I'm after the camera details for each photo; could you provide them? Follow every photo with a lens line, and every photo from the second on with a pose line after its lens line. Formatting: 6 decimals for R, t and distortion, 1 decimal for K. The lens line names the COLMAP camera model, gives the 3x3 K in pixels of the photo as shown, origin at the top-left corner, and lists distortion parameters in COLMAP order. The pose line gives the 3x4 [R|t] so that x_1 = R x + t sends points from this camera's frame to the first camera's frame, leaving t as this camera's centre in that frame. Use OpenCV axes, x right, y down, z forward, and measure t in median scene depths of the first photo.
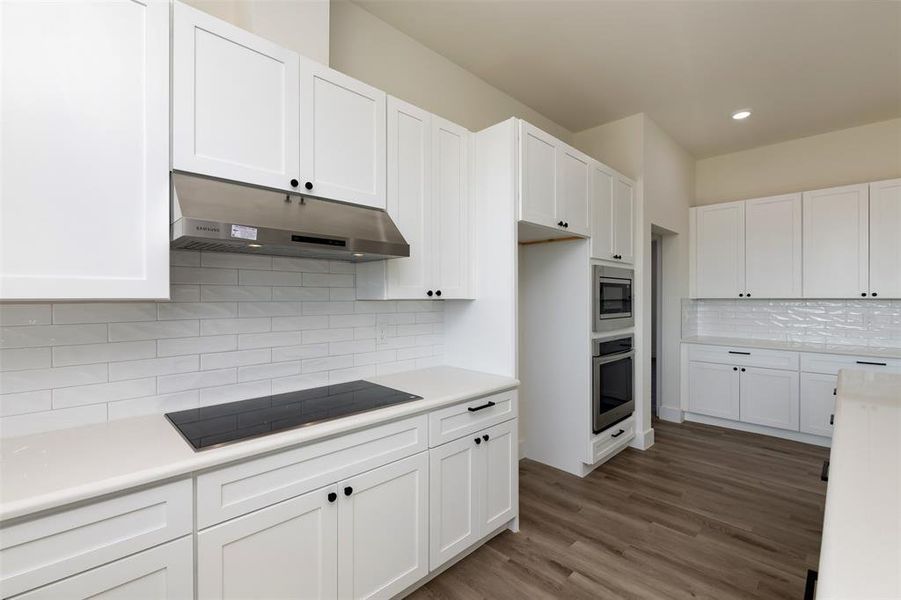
lens RADIAL K [[386.5, 0, 447.6], [0, 386.5, 299.0], [0, 0, 1]] dist [-0.000575, -0.001993]
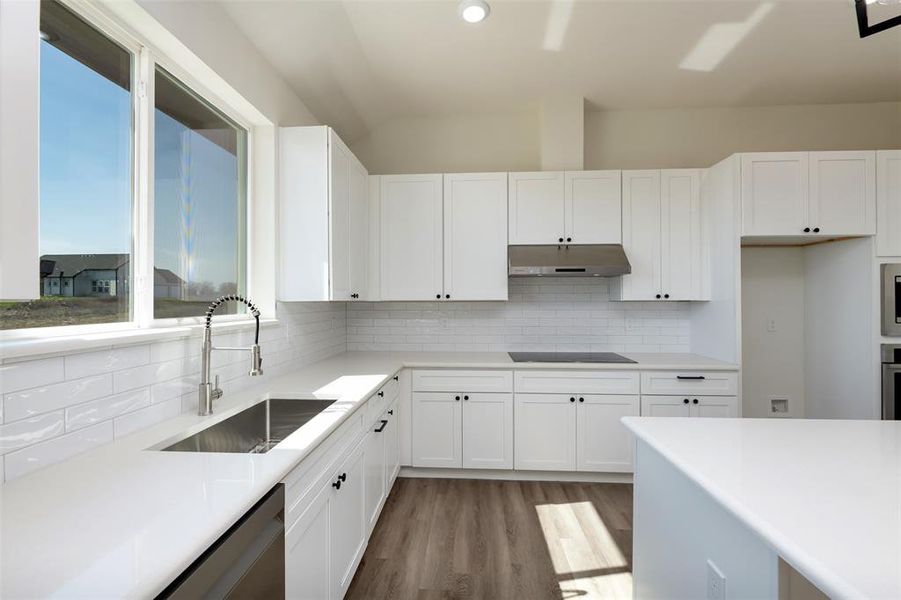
lens RADIAL K [[386.5, 0, 452.0], [0, 386.5, 298.6], [0, 0, 1]] dist [-0.000575, -0.001993]
pose [[0.674056, -0.003529, -0.738671, 0.504371], [-0.001107, 0.999983, -0.005788, 0.002522], [0.738679, 0.004719, 0.674041, -0.536436]]
